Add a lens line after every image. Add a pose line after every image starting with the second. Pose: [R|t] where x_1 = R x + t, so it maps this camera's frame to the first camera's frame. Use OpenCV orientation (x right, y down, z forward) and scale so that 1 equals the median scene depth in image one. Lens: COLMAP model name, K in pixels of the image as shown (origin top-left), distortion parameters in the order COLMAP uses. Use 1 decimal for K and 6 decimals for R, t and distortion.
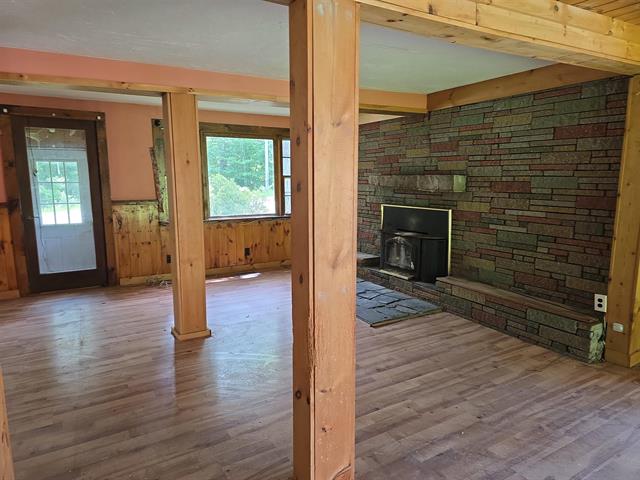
lens RADIAL K [[427.3, 0, 327.4], [0, 427.3, 242.8], [0, 0, 1]] dist [0.058088, -0.045148]
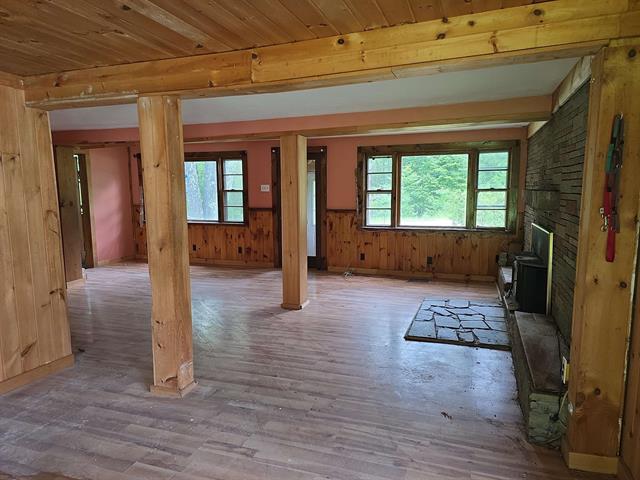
lens RADIAL K [[427.3, 0, 324.3], [0, 427.3, 241.7], [0, 0, 1]] dist [0.058088, -0.045148]
pose [[0.631655, 0.093517, -0.769588, 0.791535], [-0.114432, 0.993071, 0.026752, -0.041291], [0.766758, 0.071168, 0.637980, 0.186570]]
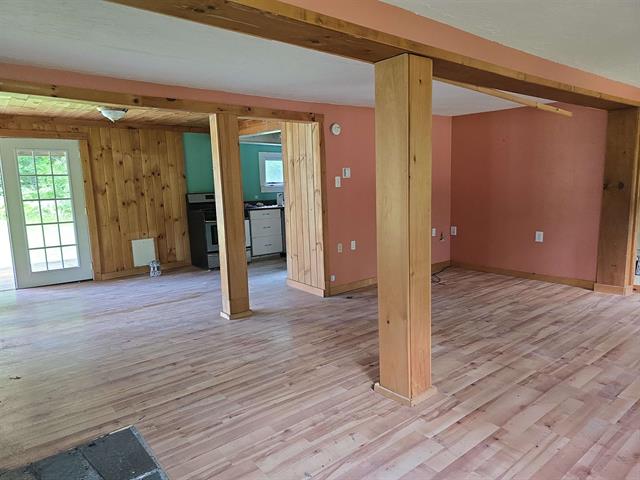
lens RADIAL K [[427.3, 0, 326.0], [0, 427.3, 239.2], [0, 0, 1]] dist [0.058088, -0.045148]
pose [[-0.990373, 0.047297, -0.130094, -0.105966], [0.008107, 0.958021, 0.286583, -0.250110], [0.138187, 0.282769, -0.949182, 1.629834]]
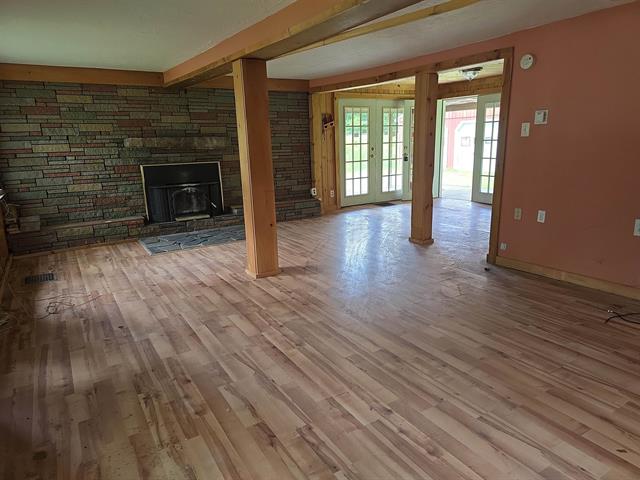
lens RADIAL K [[427.3, 0, 319.9], [0, 427.3, 240.9], [0, 0, 1]] dist [0.058088, -0.045148]
pose [[-0.006842, -0.229823, 0.973208, -1.444732], [0.179503, 0.957140, 0.227291, -0.108098], [-0.983734, 0.176249, 0.034705, 0.813002]]
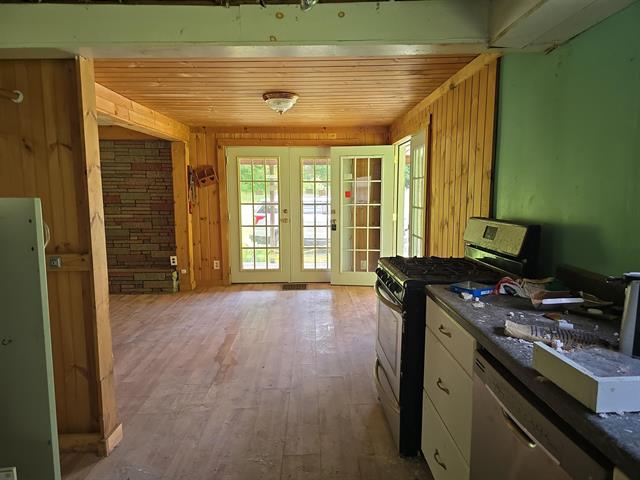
lens RADIAL K [[427.3, 0, 322.8], [0, 427.3, 239.7], [0, 0, 1]] dist [0.058088, -0.045148]
pose [[0.494702, -0.095037, 0.863850, -0.543319], [0.133415, 0.990525, 0.032570, 0.064803], [-0.858761, 0.099138, 0.502694, -0.408517]]
